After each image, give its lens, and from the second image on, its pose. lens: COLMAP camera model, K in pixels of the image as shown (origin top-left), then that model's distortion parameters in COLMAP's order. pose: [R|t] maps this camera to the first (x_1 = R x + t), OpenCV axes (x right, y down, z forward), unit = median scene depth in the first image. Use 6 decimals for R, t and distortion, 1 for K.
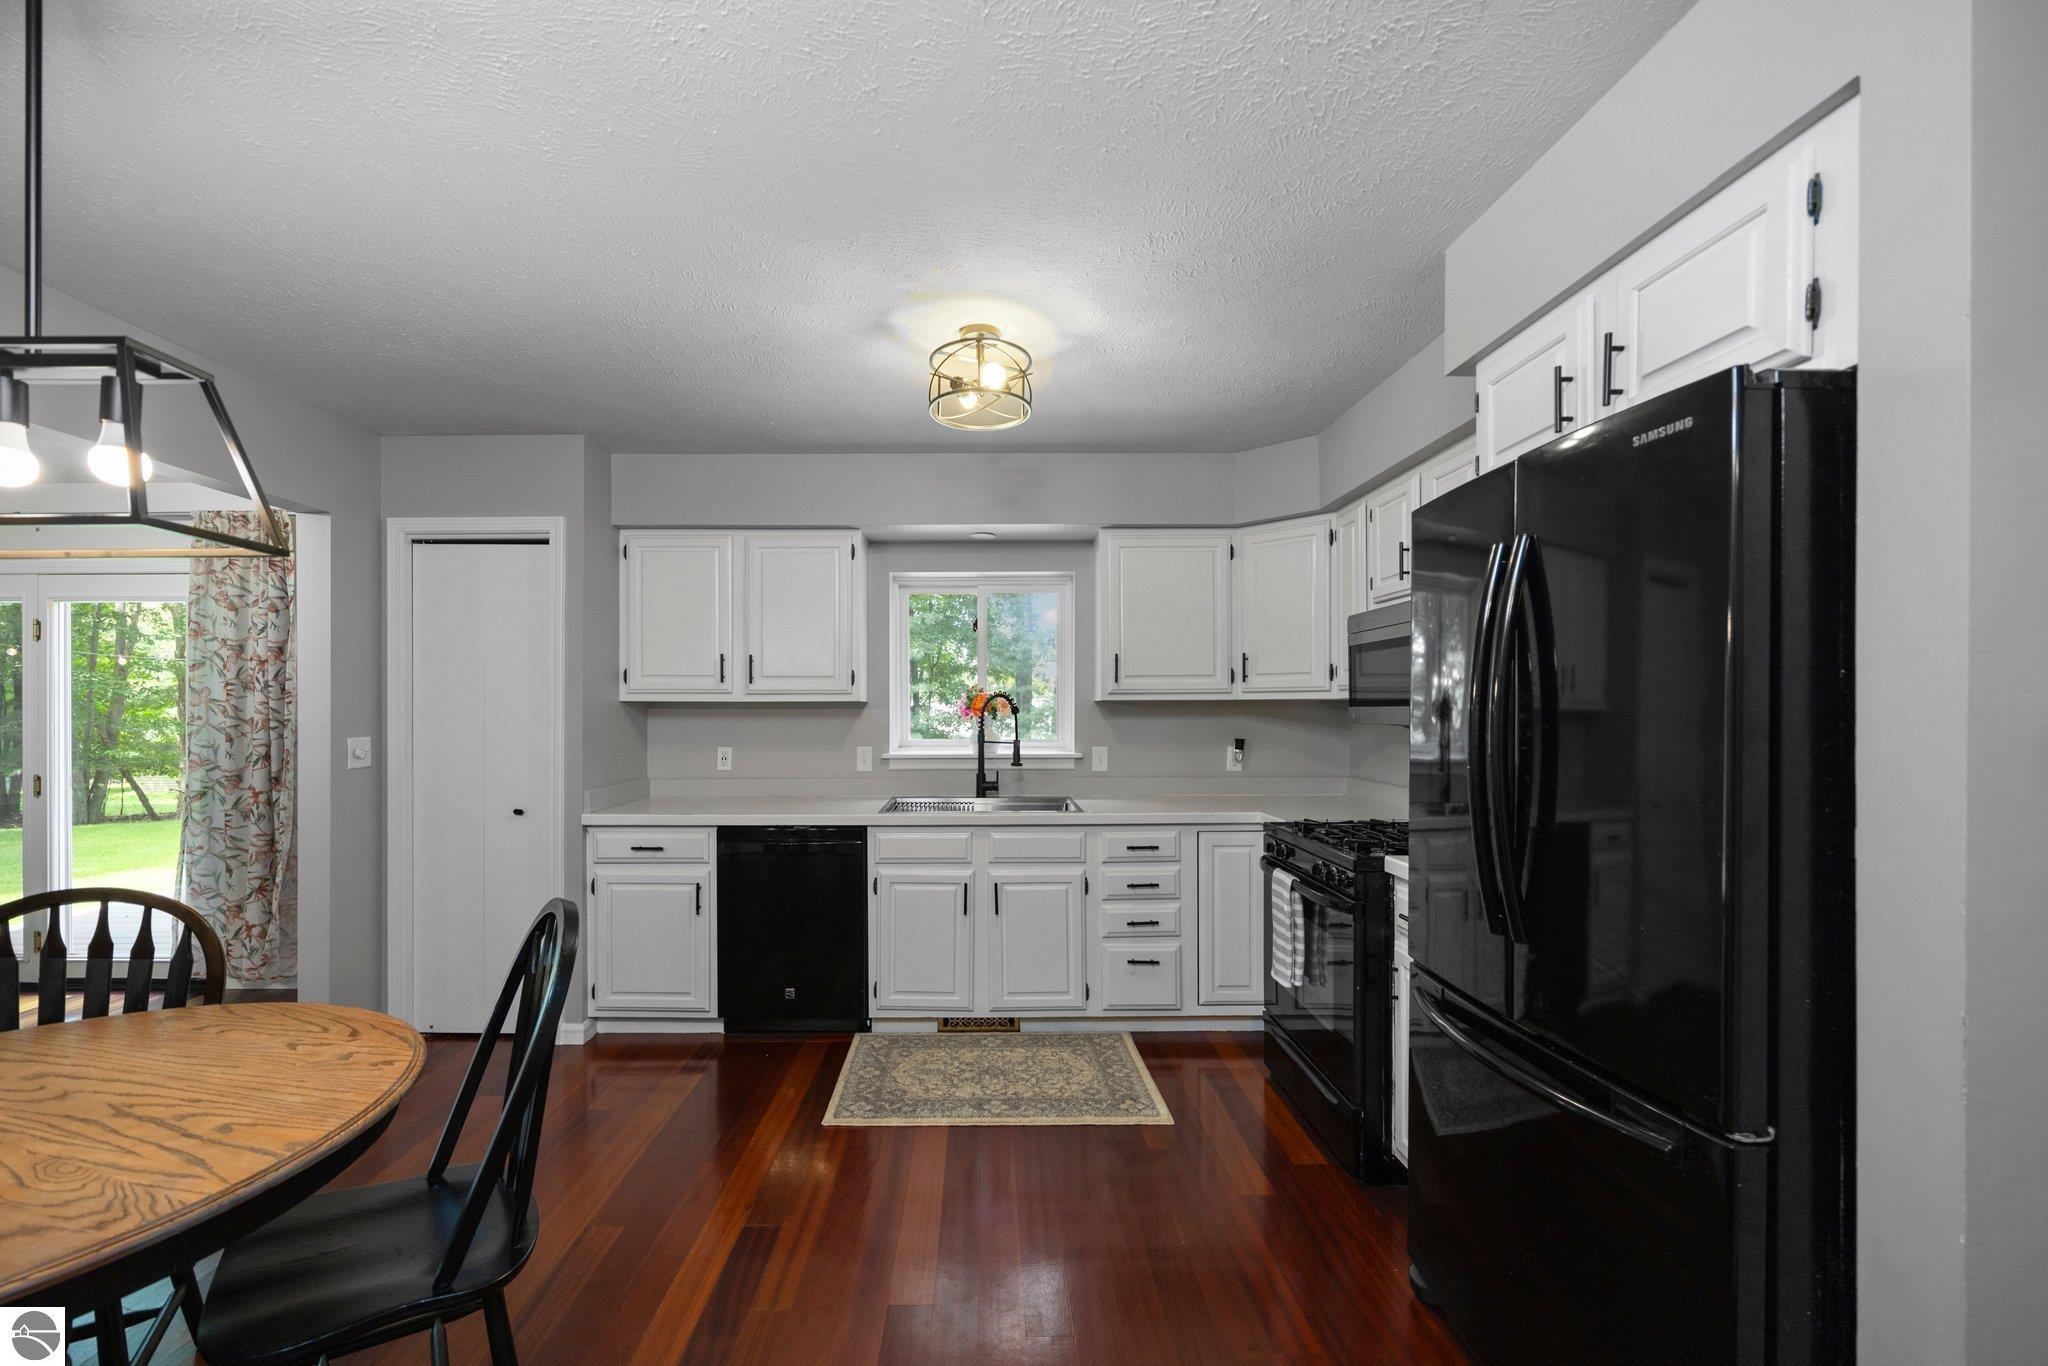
lens RADIAL K [[838.5, 0, 985.2], [0, 838.5, 706.3], [0, 0, 1]] dist [0.000904, -0.000045]
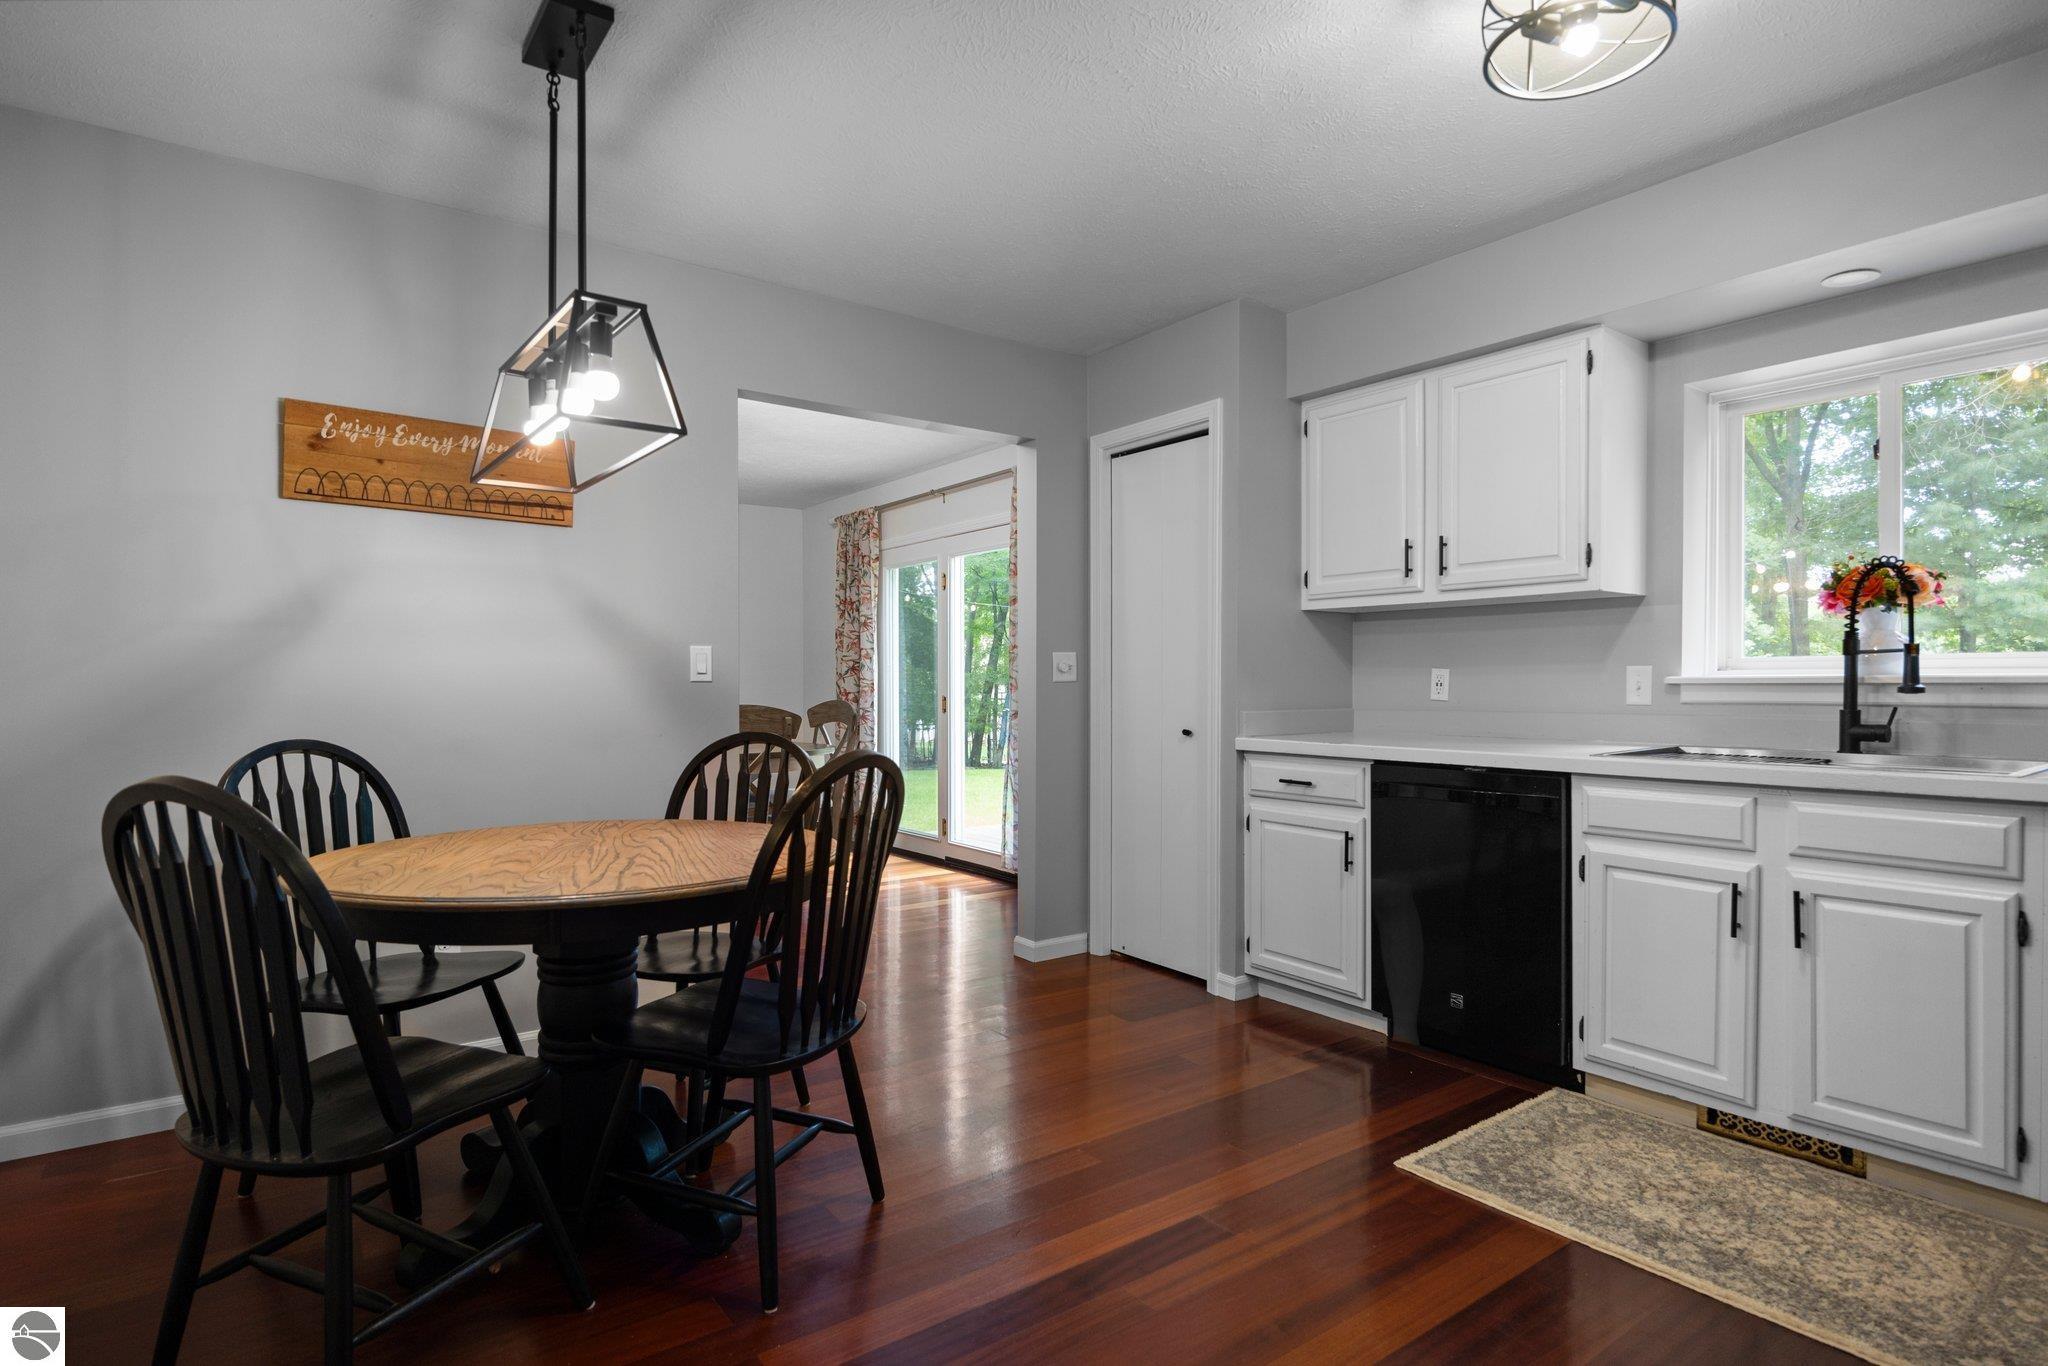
lens RADIAL K [[1066.9, 0, 1024.0], [0, 1066.9, 683.0], [0, 0, 1]] dist [-0.000896, -0.000008]
pose [[0.597650, 0.001535, -0.801756, 0.270617], [0.004492, 0.999976, 0.005263, 0.064893], [0.801745, -0.006747, 0.597629, 0.162825]]
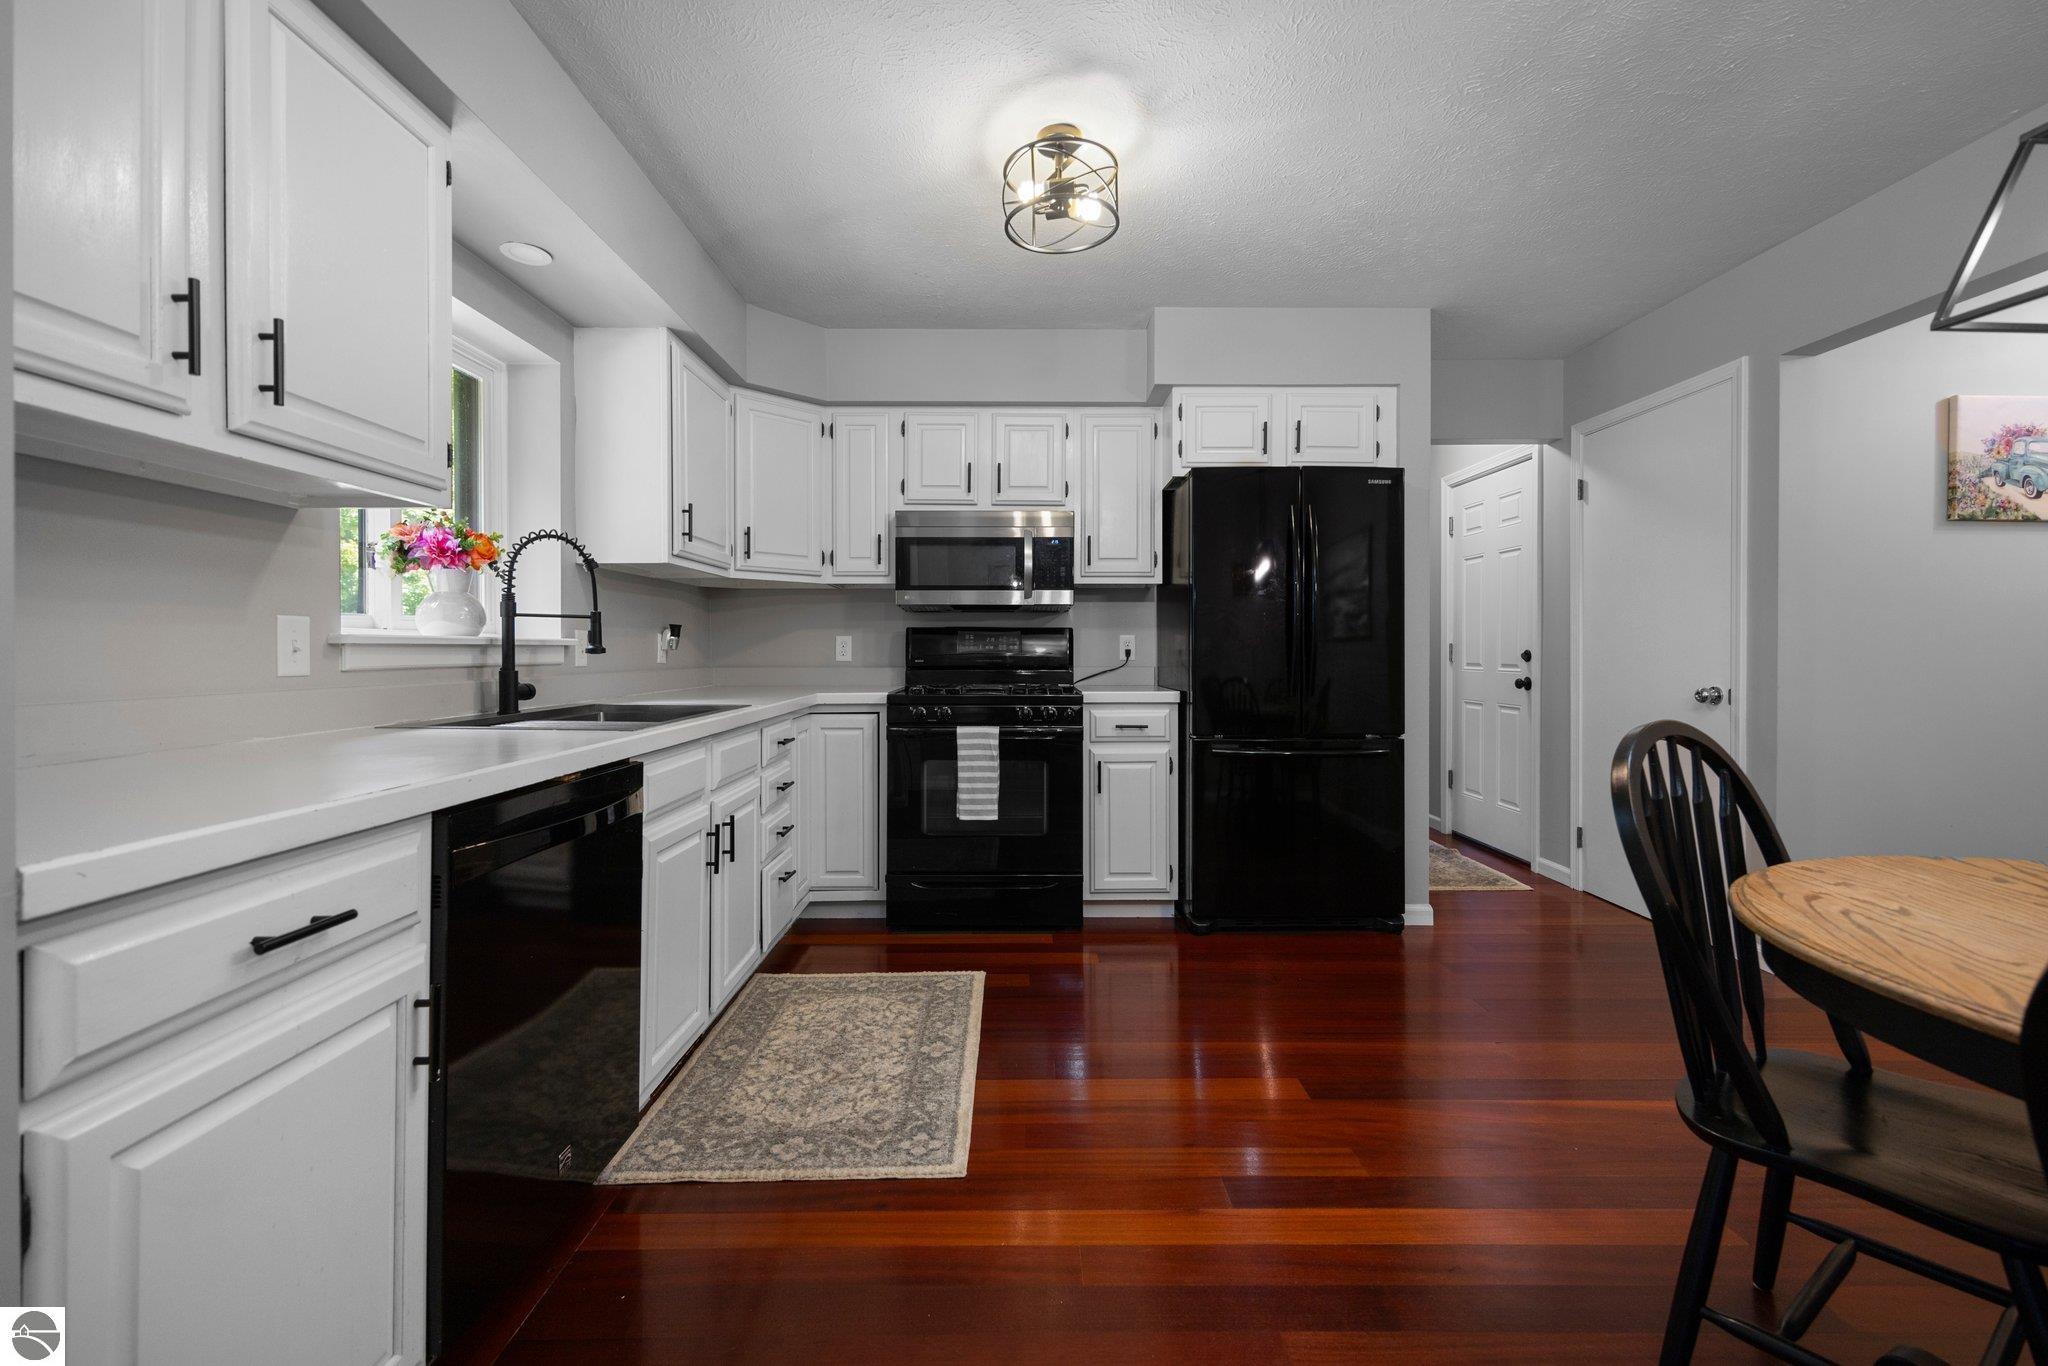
lens RADIAL K [[861.4, 0, 1025.9], [0, 861.4, 653.4], [0, 0, 1]] dist [0.001022, 0.000103]
pose [[-0.006425, -0.002679, 0.999976, -0.672054], [-0.006341, 0.999976, 0.002638, 0.074388], [-0.999959, -0.006324, -0.006442, 0.753367]]
